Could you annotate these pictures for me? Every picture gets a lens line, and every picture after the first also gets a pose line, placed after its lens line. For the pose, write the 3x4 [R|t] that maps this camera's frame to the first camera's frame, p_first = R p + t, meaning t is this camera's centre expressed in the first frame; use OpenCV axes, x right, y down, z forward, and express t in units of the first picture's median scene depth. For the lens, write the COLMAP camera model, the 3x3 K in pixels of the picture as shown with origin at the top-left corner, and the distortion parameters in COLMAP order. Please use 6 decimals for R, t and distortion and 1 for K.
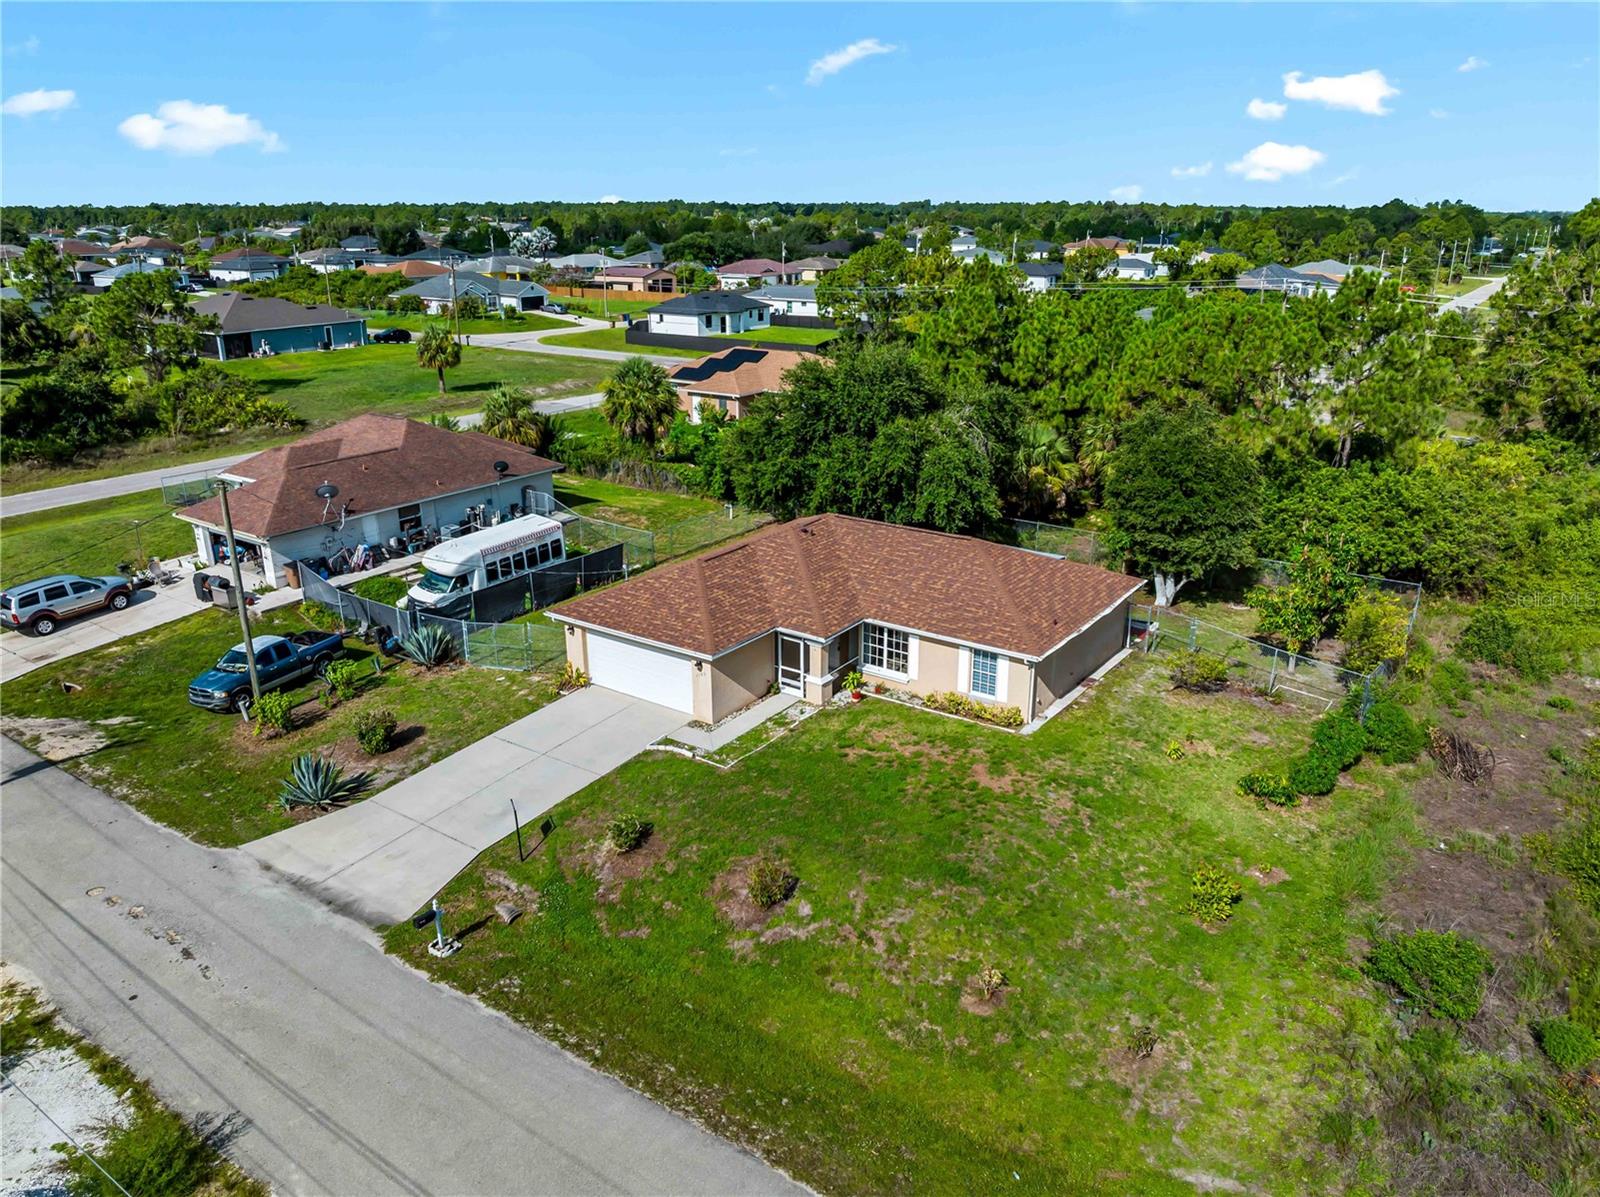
lens RADIAL K [[1175.1, 0, 810.3], [0, 1175.1, 602.3], [0, 0, 1]] dist [-0.004110, -0.066183]
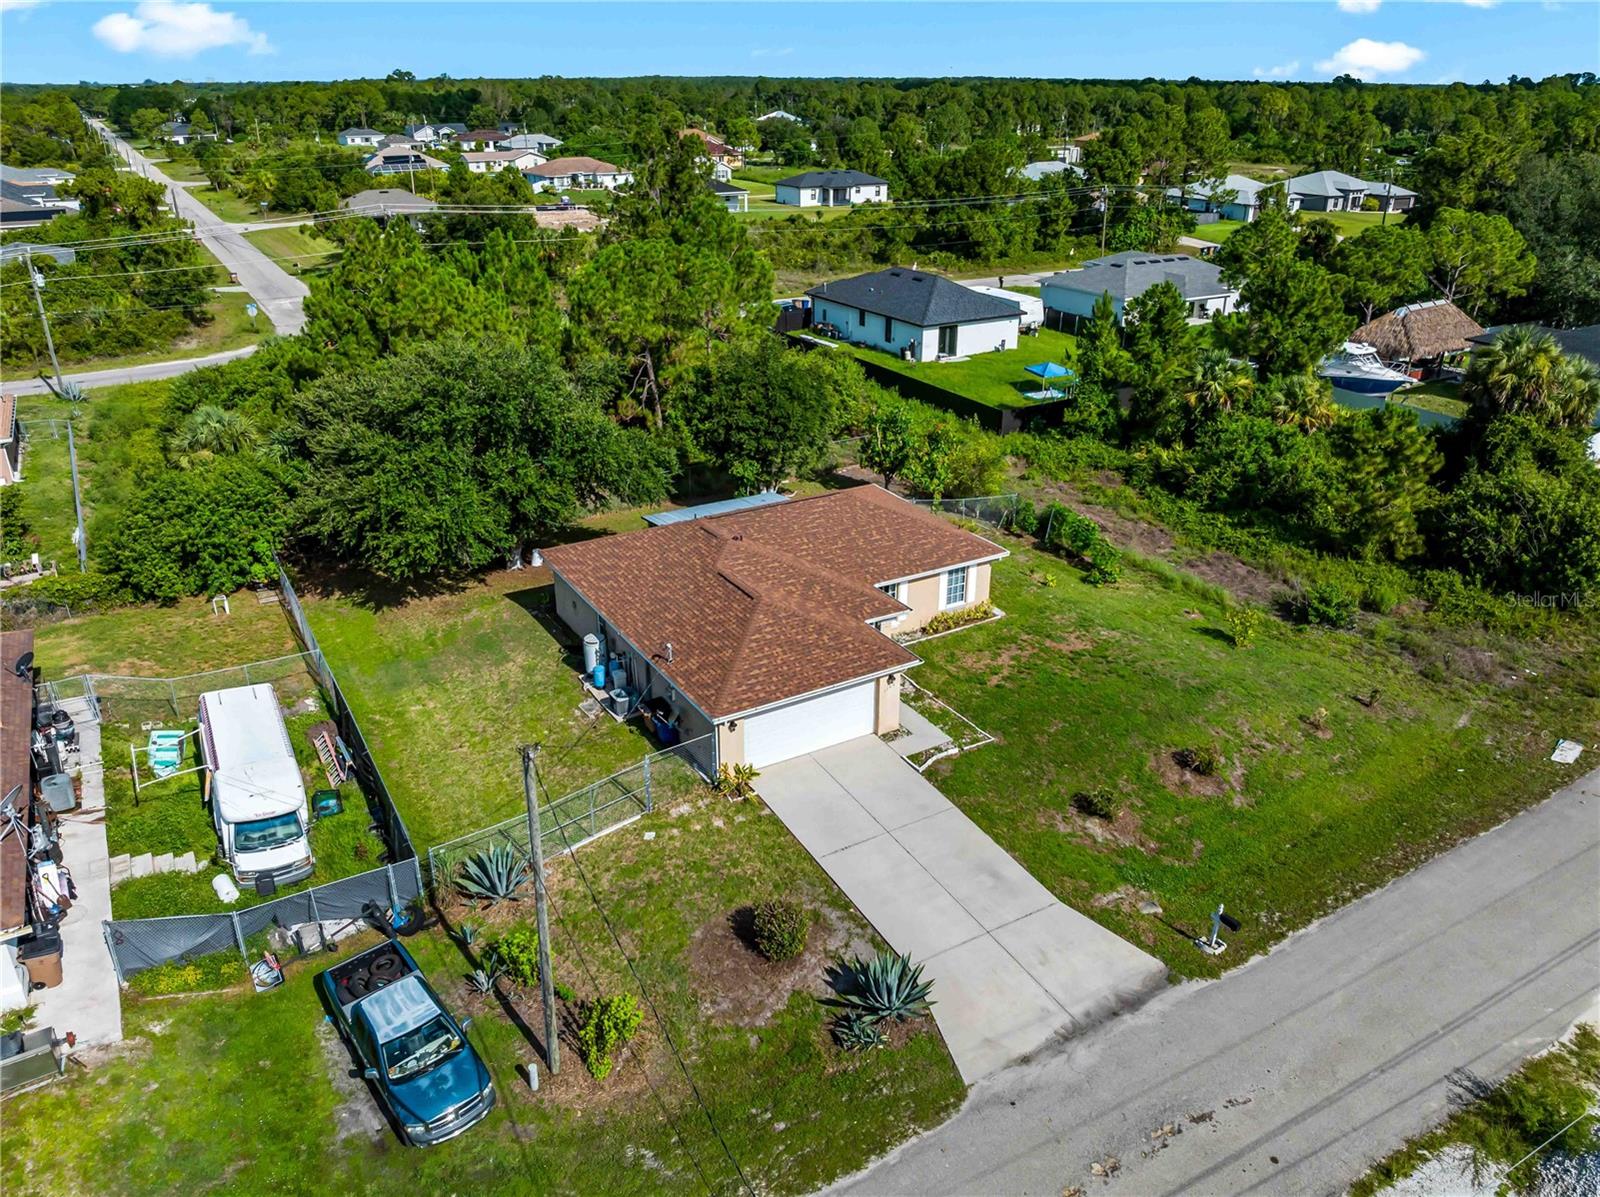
lens RADIAL K [[1175.1, 0, 810.3], [0, 1175.1, 602.3], [0, 0, 1]] dist [-0.004110, -0.066183]
pose [[0.408028, -0.378702, 0.830721, -0.922407], [0.298203, 0.915288, 0.270784, -0.296069], [-0.862895, 0.137236, 0.486393, 0.557338]]
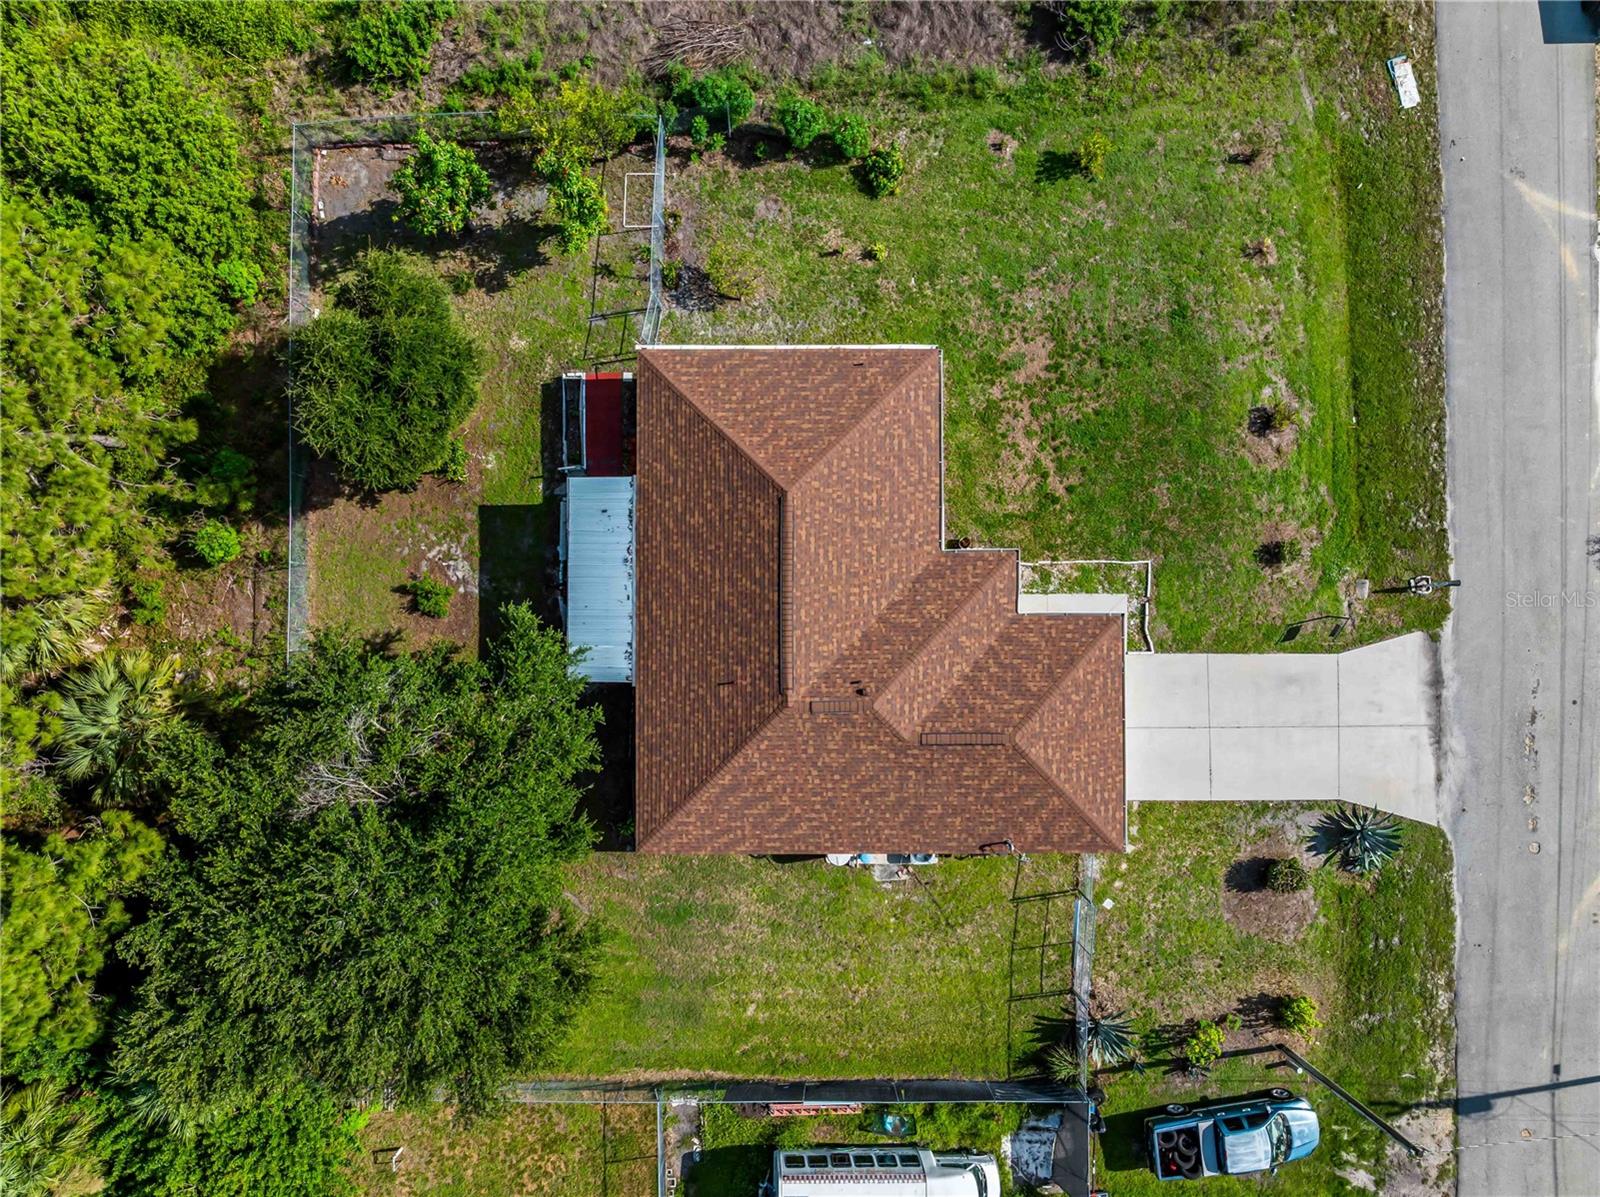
lens RADIAL K [[1162.4, 0, 800.0], [0, 1162.4, 598.5], [0, 0, 1]] dist [0.000043, -0.036110]
pose [[-0.571373, -0.820674, 0.005210, 0.078773], [0.243111, -0.163189, 0.956173, -0.939708], [-0.783856, 0.547598, 0.292756, 0.886132]]
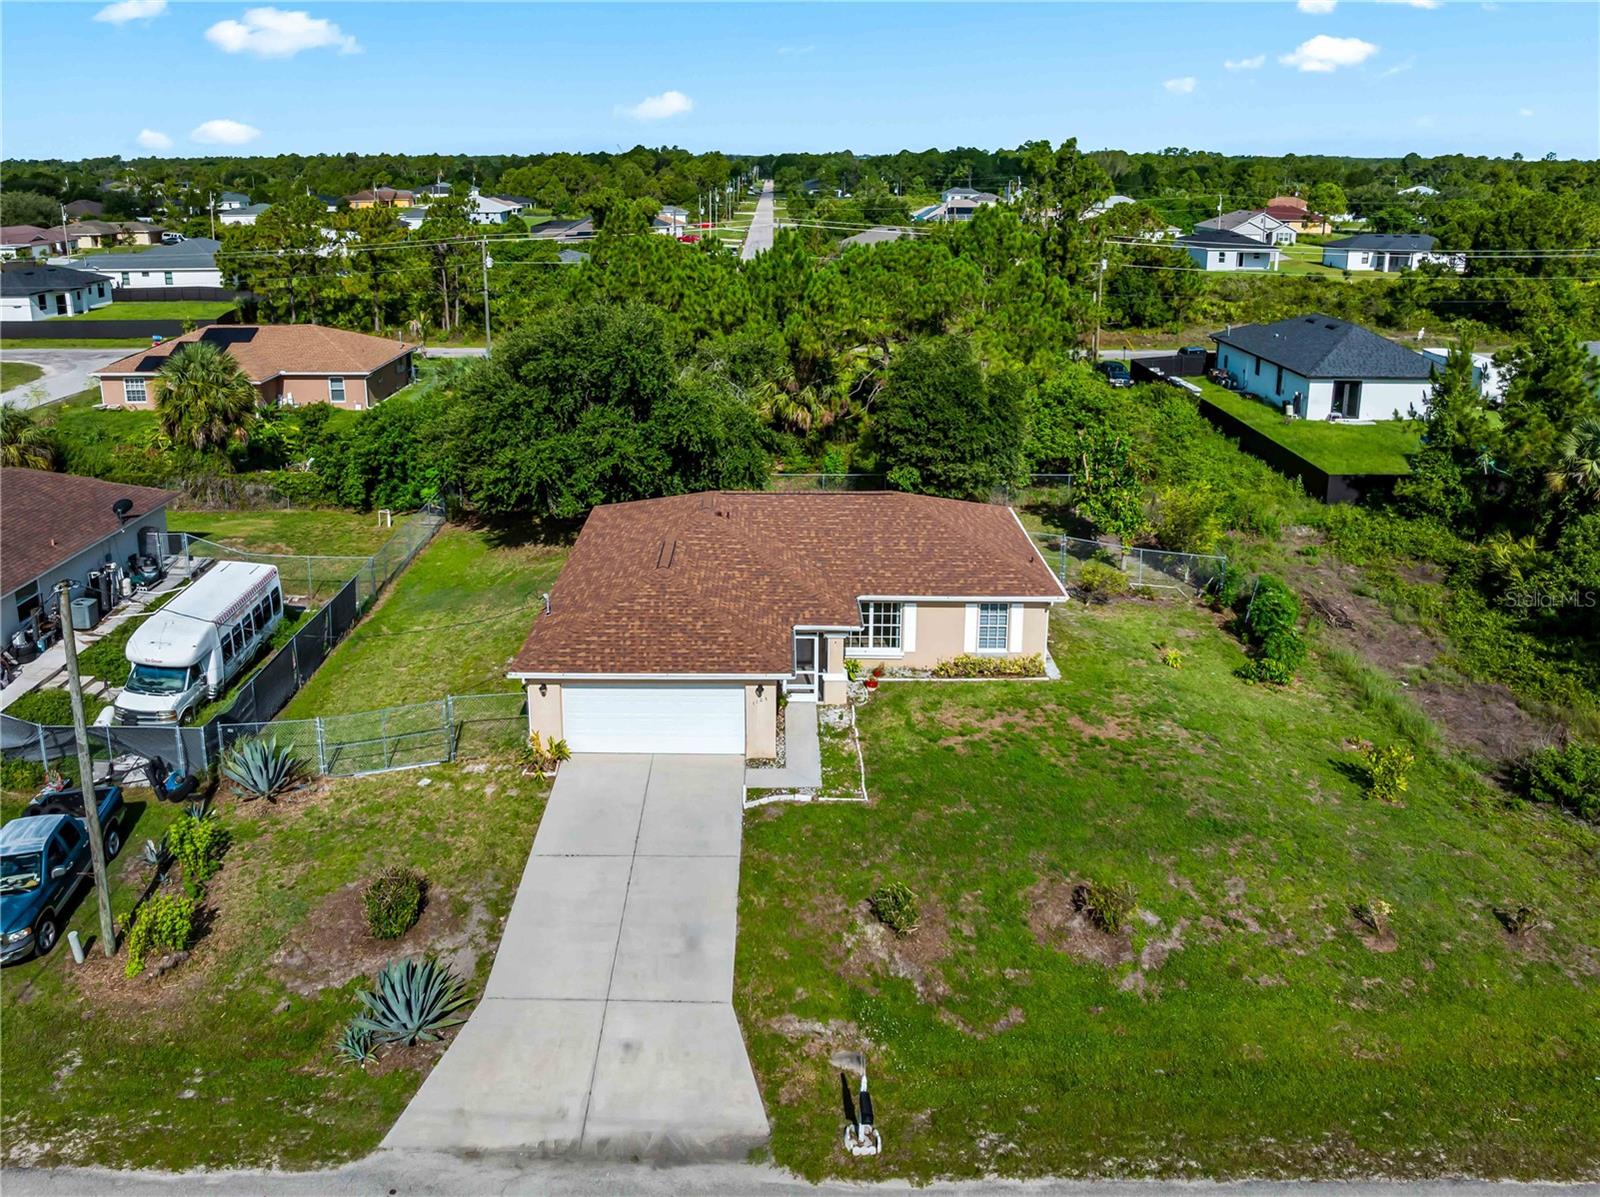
lens RADIAL K [[1211.1, 0, 760.9], [0, 1211.1, 437.1], [0, 0, 1]] dist [-0.026928, -0.007998]
pose [[0.828608, -0.129331, 0.544685, -0.528770], [0.183323, 0.981989, -0.045717, -0.081563], [-0.528962, 0.137735, 0.837394, 0.262056]]
